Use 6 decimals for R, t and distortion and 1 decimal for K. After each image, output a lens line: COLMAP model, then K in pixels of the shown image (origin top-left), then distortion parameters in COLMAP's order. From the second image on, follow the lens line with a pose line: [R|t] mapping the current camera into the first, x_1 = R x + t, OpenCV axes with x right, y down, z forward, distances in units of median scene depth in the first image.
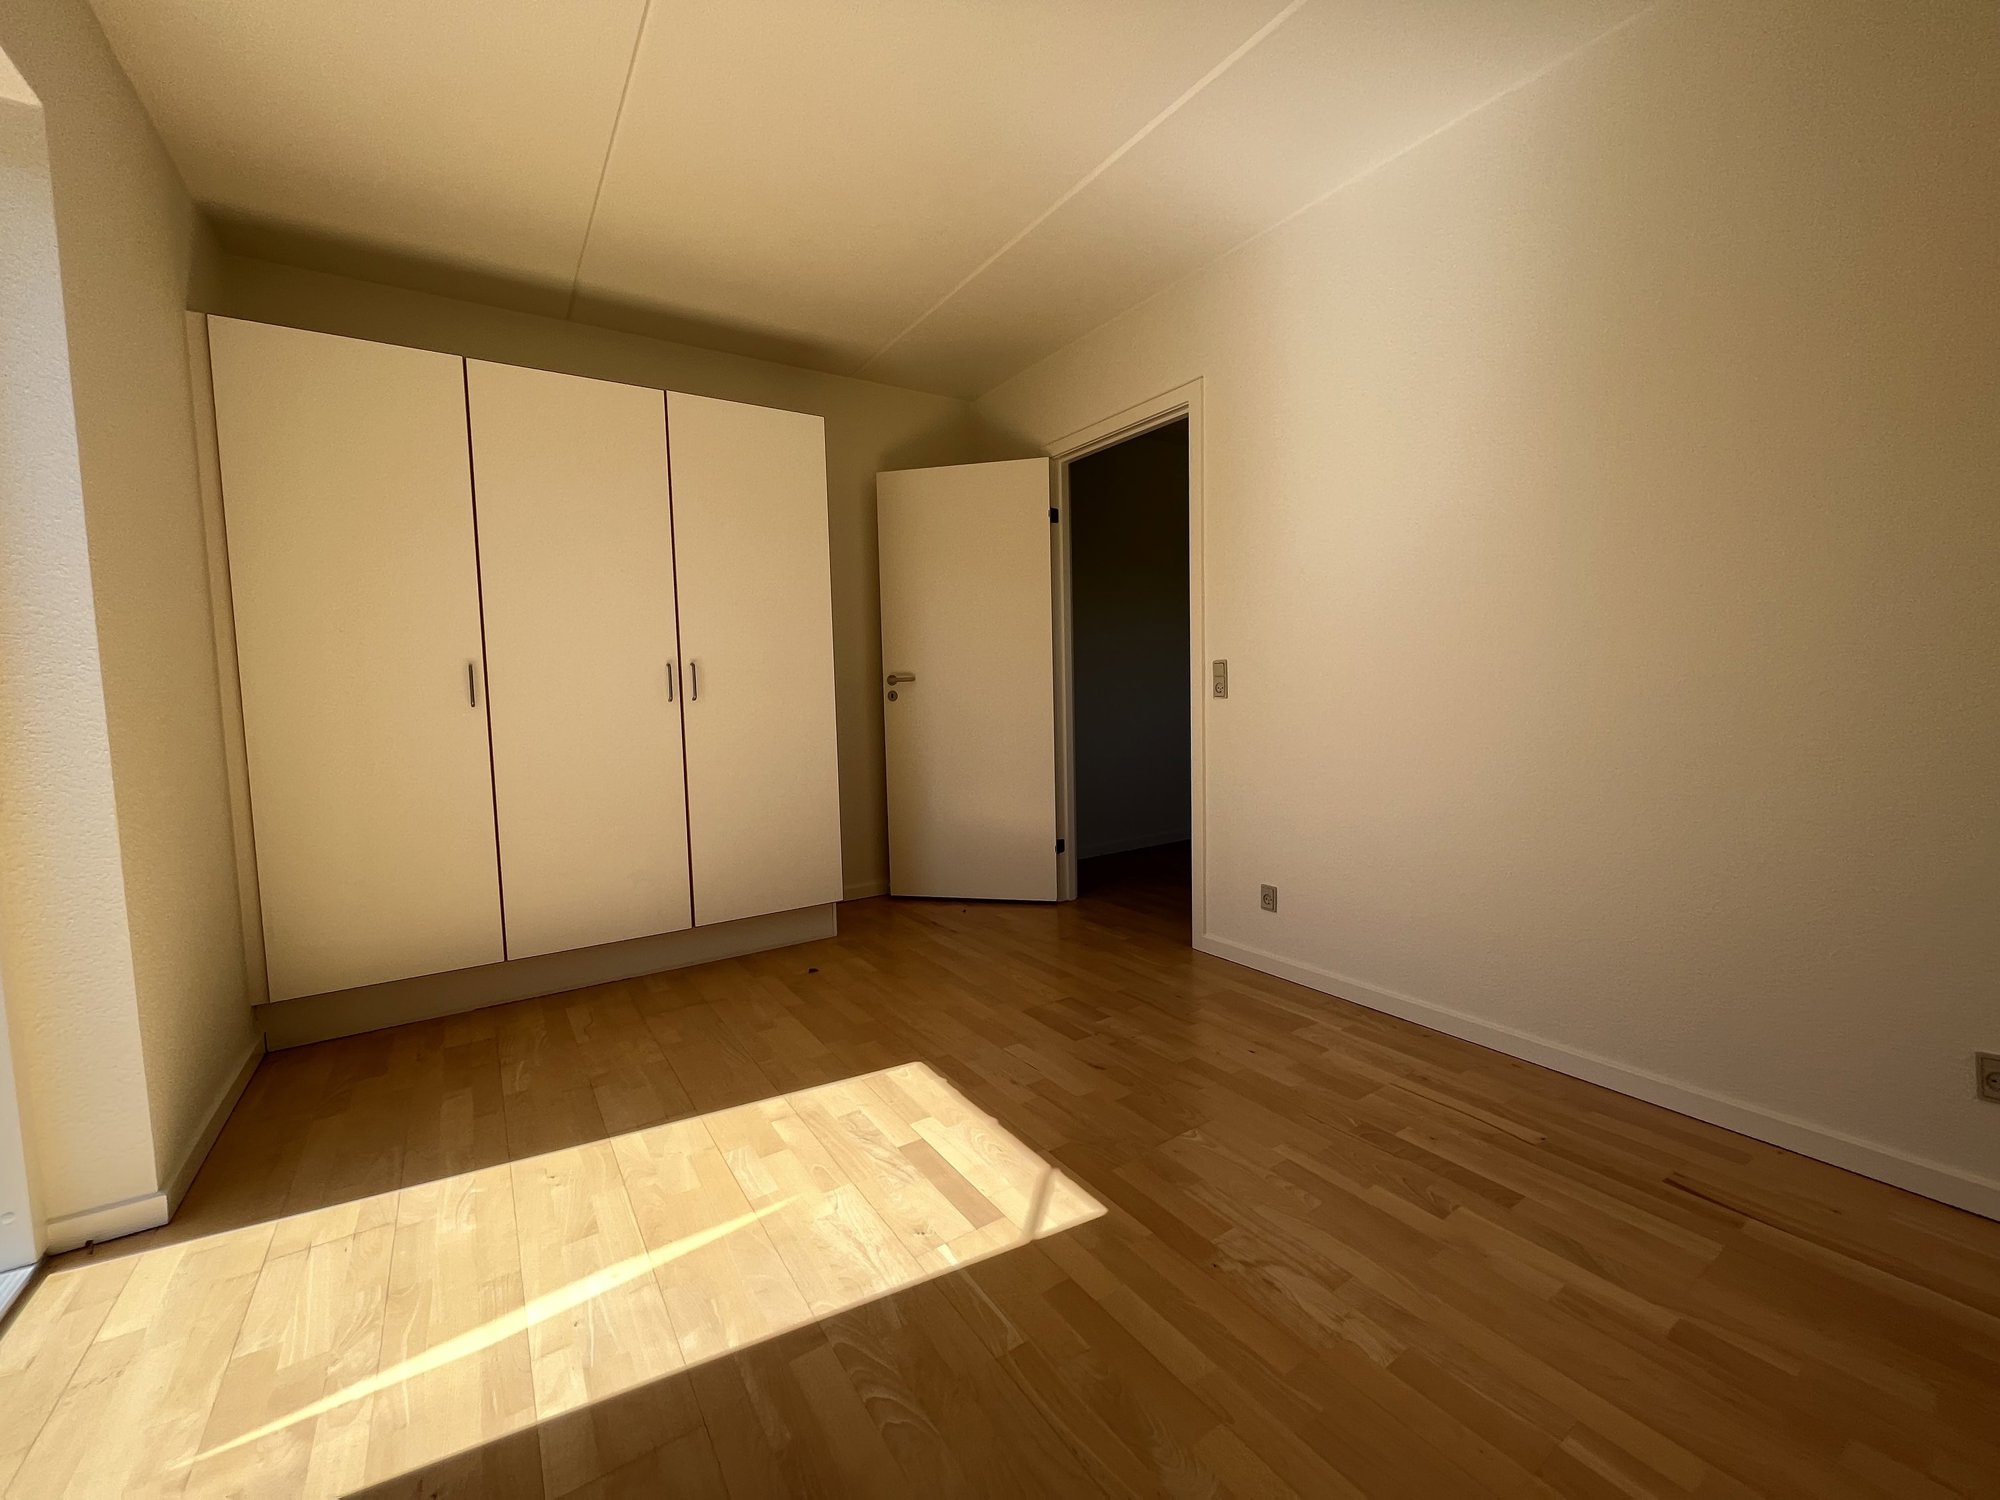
lens RADIAL K [[806.5, 0, 995.7], [0, 806.5, 747.5], [0, 0, 1]] dist [0.000191, -0.000067]
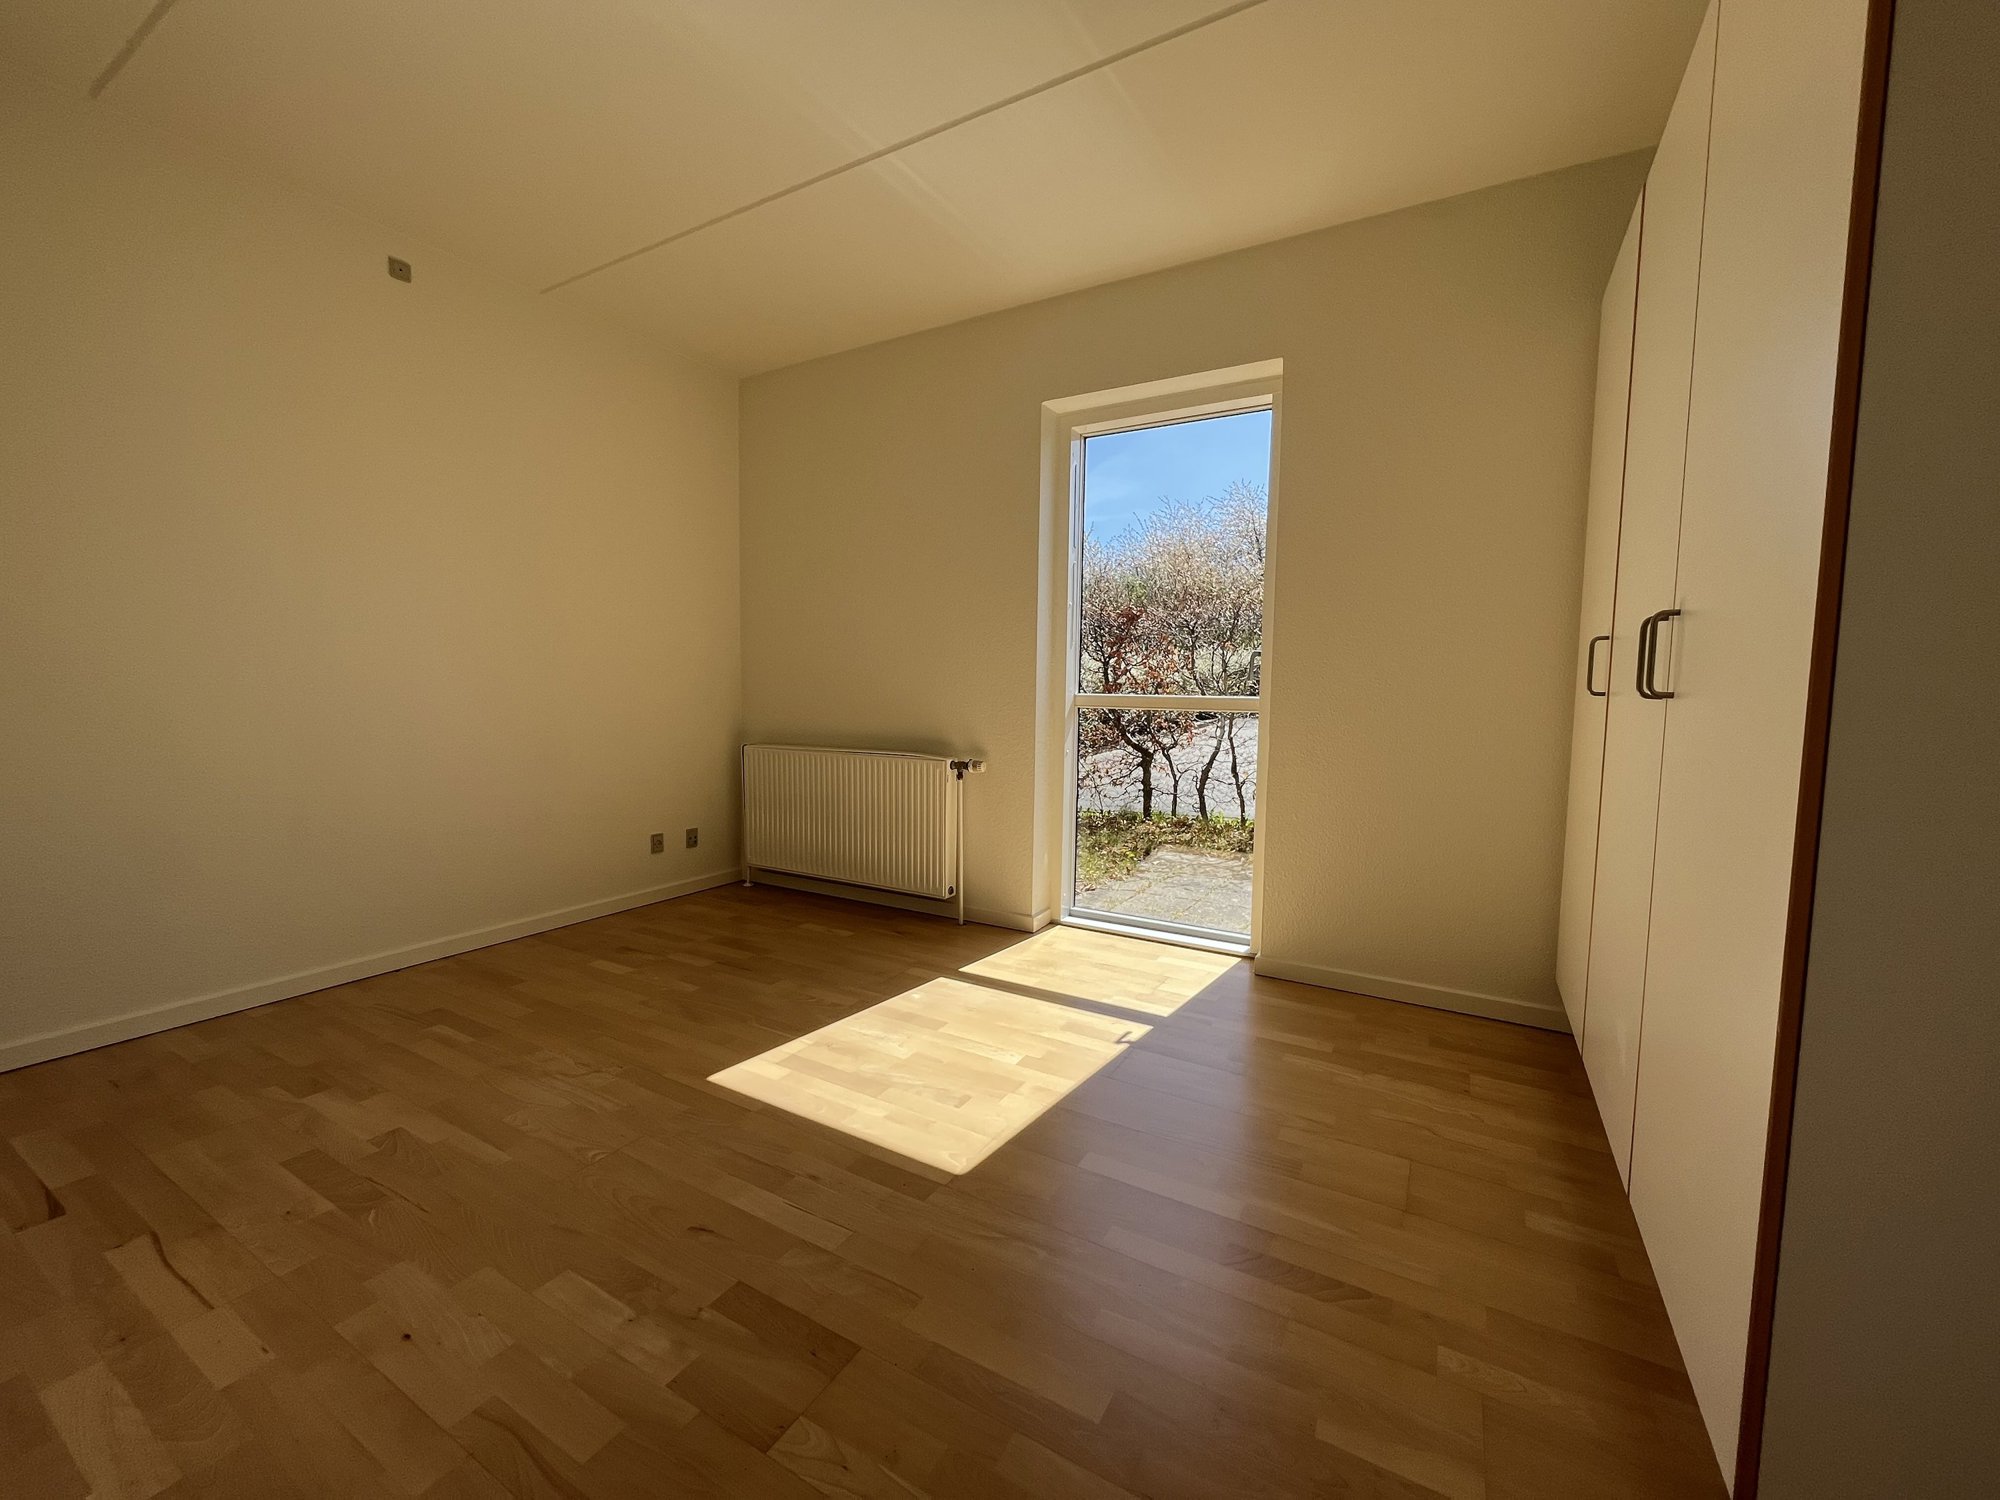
lens RADIAL K [[806.5, 0, 995.7], [0, 806.5, 747.5], [0, 0, 1]] dist [0.000191, -0.000067]
pose [[-0.894008, 0.055110, -0.444649, 0.226524], [-0.017907, 0.987219, 0.158361, -0.157328], [0.447693, 0.149538, -0.881595, 2.044939]]
